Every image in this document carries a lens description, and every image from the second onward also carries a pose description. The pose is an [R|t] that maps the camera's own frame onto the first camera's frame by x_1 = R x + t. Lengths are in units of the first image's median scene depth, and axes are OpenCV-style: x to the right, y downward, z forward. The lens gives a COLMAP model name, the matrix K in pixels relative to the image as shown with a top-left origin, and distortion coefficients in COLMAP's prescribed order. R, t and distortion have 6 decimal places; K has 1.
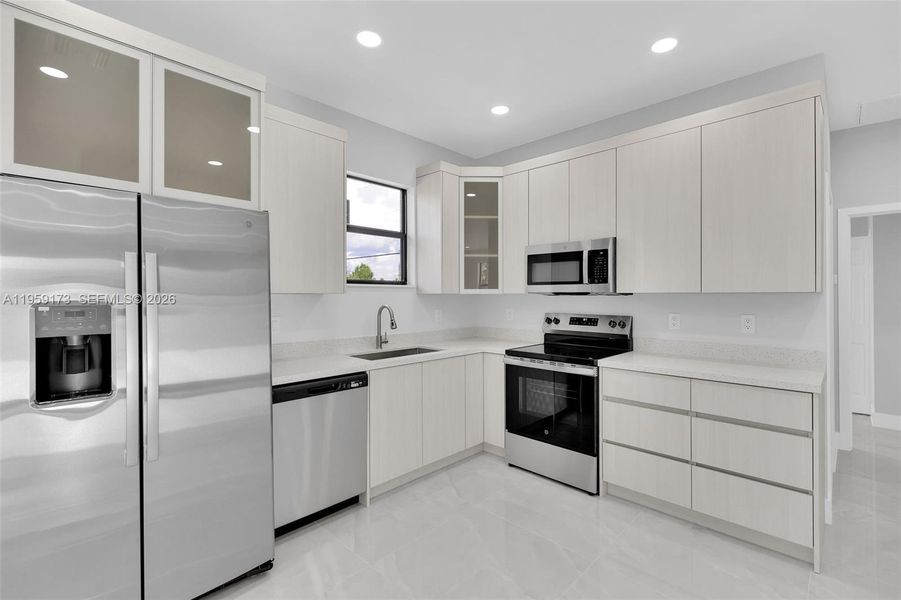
lens RADIAL K [[411.5, 0, 455.8], [0, 411.5, 293.8], [0, 0, 1]] dist [-0.005303, -0.000601]
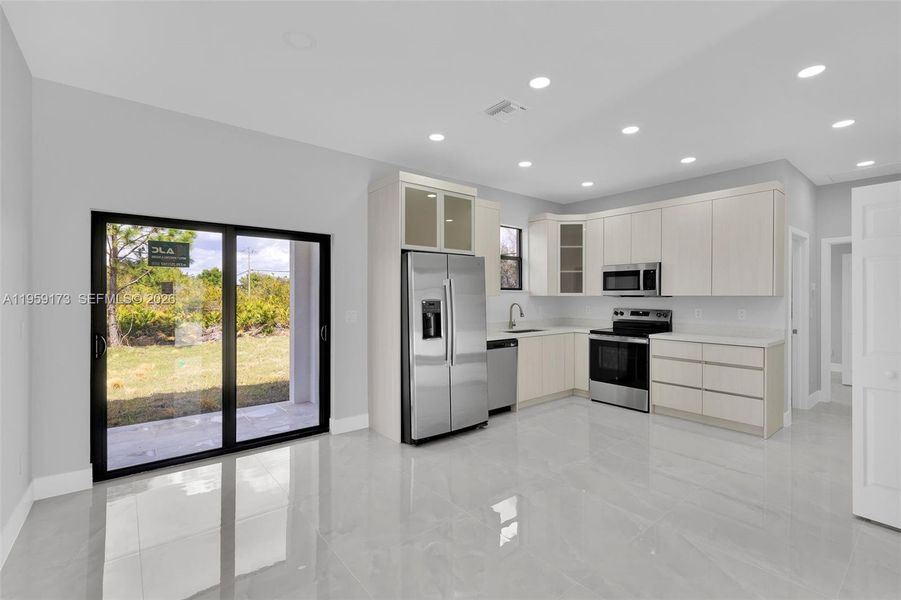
lens RADIAL K [[411.5, 0, 448.1], [0, 411.5, 299.6], [0, 0, 1]] dist [-0.005303, -0.000601]
pose [[0.992104, 0.002728, -0.125389, -0.239168], [-0.001122, 0.999916, 0.012875, -0.006437], [0.125414, -0.012633, 0.992024, -0.708048]]
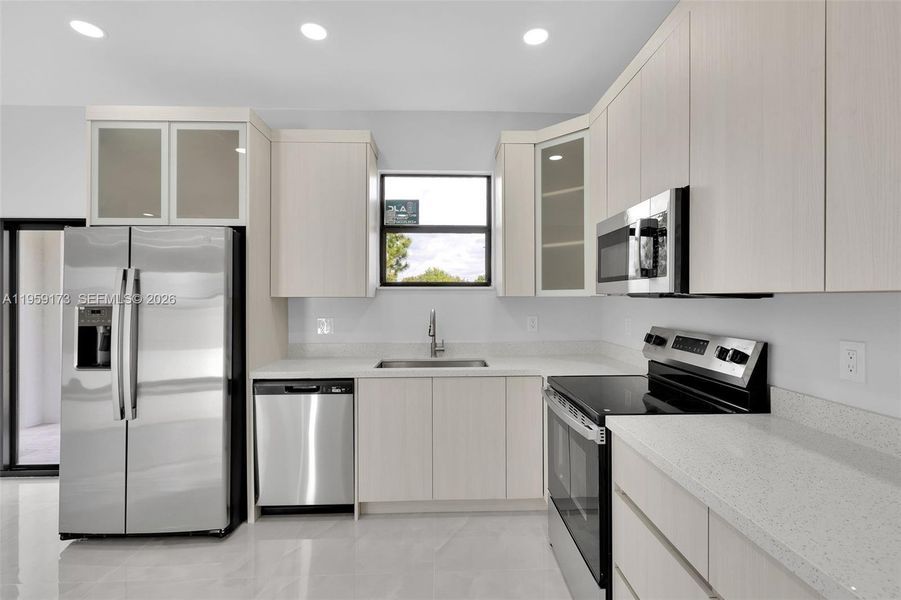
lens RADIAL K [[411.5, 0, 456.5], [0, 411.5, 299.5], [0, 0, 1]] dist [-0.005303, -0.000601]
pose [[0.711759, 0.000201, -0.702424, 0.512055], [0.005125, 0.999972, 0.005478, 0.000589], [0.702406, -0.007499, 0.711737, 0.401666]]
